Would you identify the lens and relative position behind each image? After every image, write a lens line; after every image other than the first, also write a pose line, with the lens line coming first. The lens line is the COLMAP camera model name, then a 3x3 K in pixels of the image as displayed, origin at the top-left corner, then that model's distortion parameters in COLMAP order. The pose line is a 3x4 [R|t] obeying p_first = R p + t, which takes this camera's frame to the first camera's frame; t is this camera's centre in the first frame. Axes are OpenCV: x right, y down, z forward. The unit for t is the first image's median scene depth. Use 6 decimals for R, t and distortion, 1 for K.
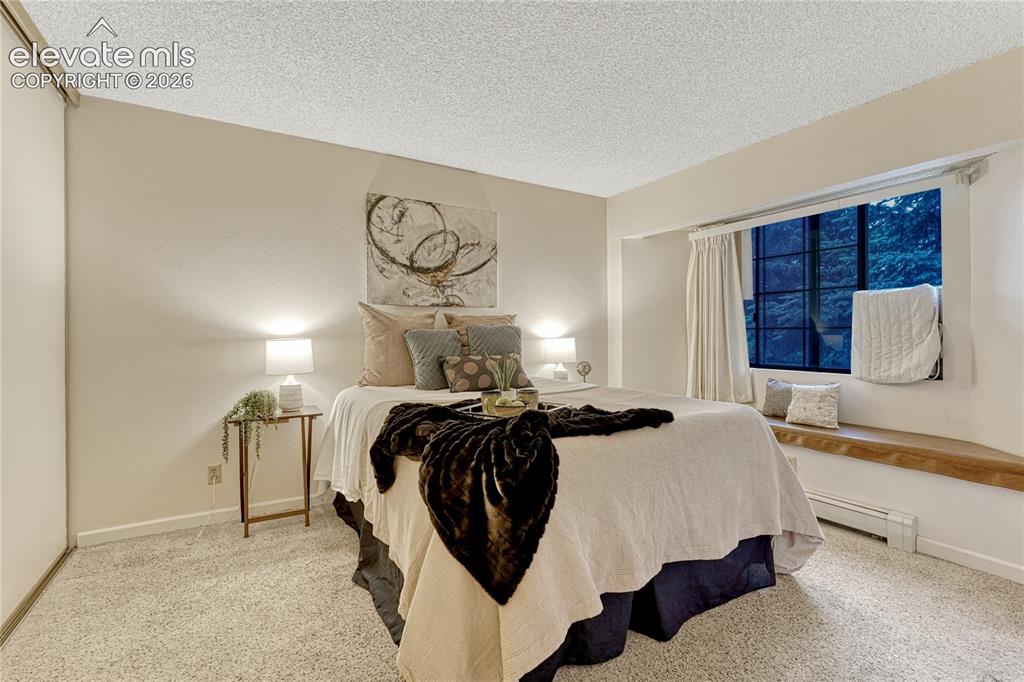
lens RADIAL K [[436.1, 0, 462.6], [0, 436.1, 327.2], [0, 0, 1]] dist [-0.009223, -0.000559]
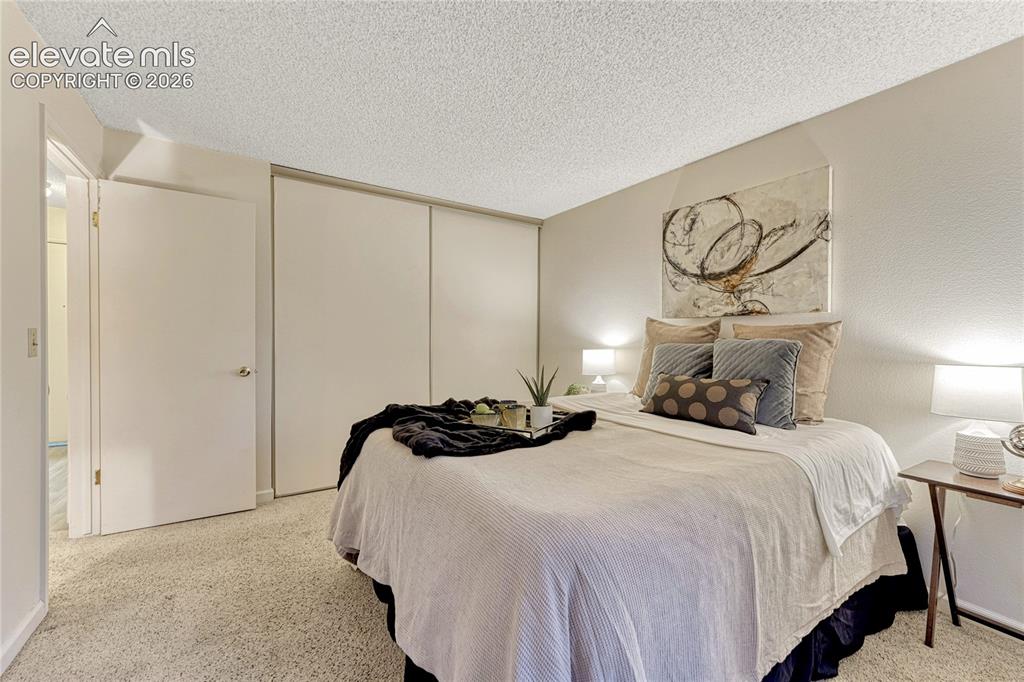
lens RADIAL K [[422.4, 0, 512.7], [0, 422.4, 343.1], [0, 0, 1]] dist [-0.005687, -0.001512]
pose [[0.087491, 0.002381, -0.996162, 0.717413], [-0.014886, 0.999889, 0.001083, 0.009708], [0.996054, 0.014734, 0.087516, 0.514666]]
